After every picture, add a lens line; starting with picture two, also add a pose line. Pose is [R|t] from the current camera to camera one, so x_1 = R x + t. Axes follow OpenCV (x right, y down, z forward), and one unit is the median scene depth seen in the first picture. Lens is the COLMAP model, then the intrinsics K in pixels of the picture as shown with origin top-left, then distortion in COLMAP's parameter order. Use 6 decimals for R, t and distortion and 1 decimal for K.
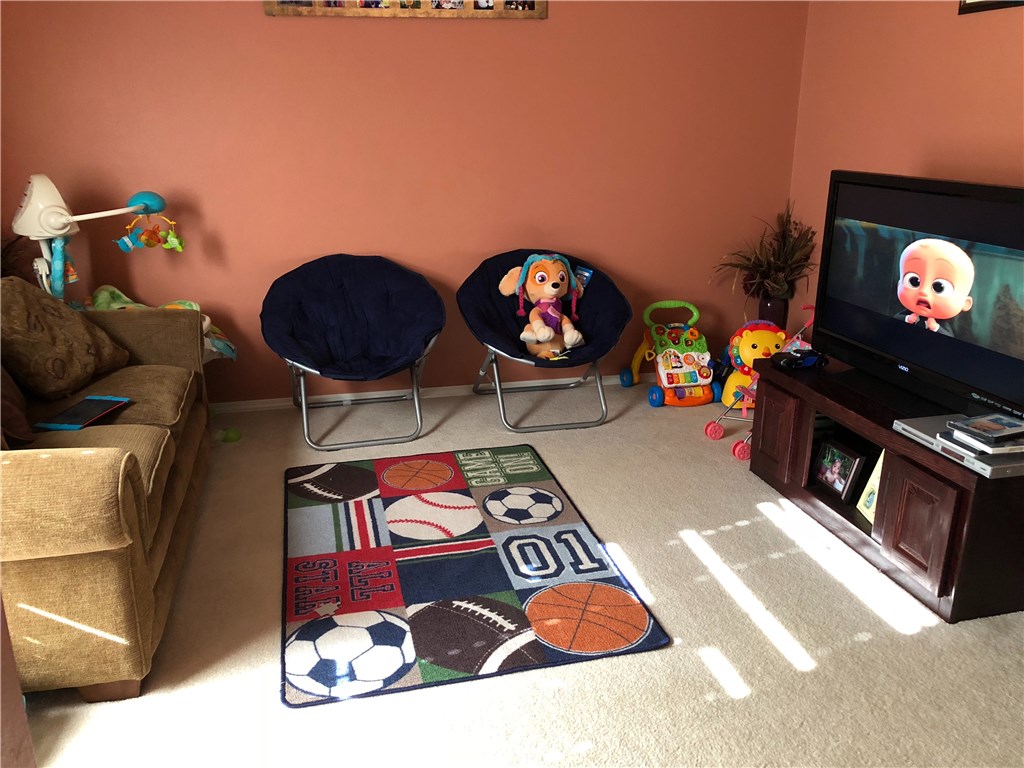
lens RADIAL K [[842.4, 0, 513.2], [0, 842.4, 380.8], [0, 0, 1]] dist [0.072957, -0.094119]
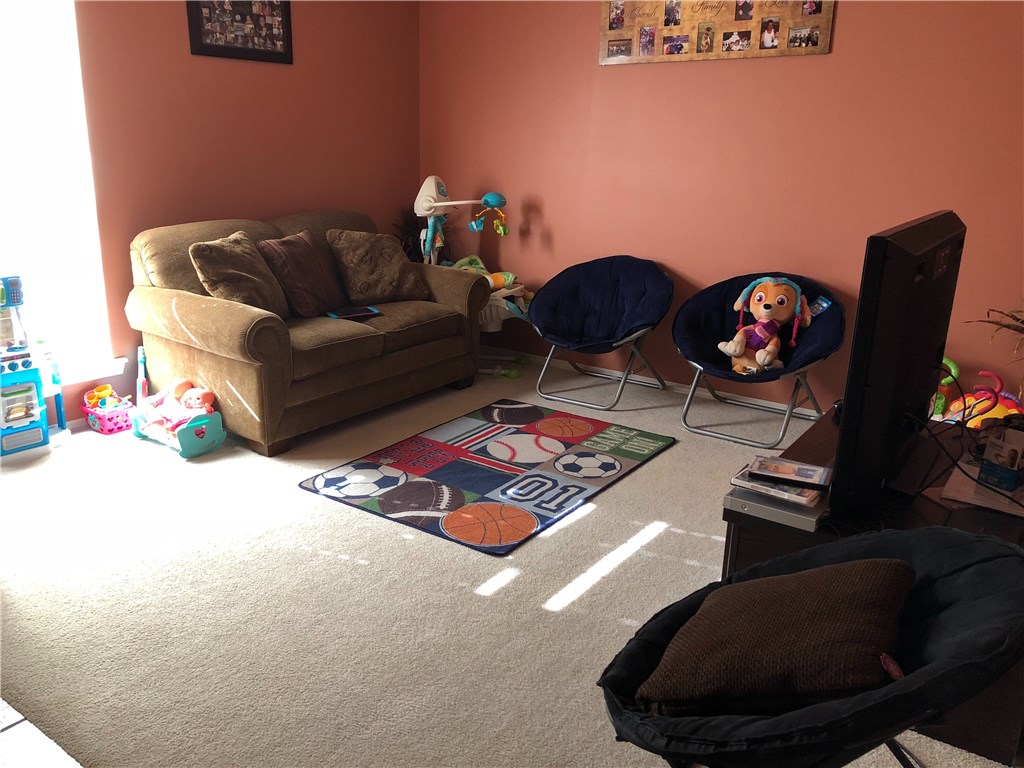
lens RADIAL K [[842.4, 0, 510.8], [0, 842.4, 384.8], [0, 0, 1]] dist [0.072957, -0.094119]
pose [[0.651743, 0.226703, -0.723765, 0.775944], [-0.251528, 0.964883, 0.075729, -0.024991], [0.715517, 0.132692, 0.685878, 0.087482]]
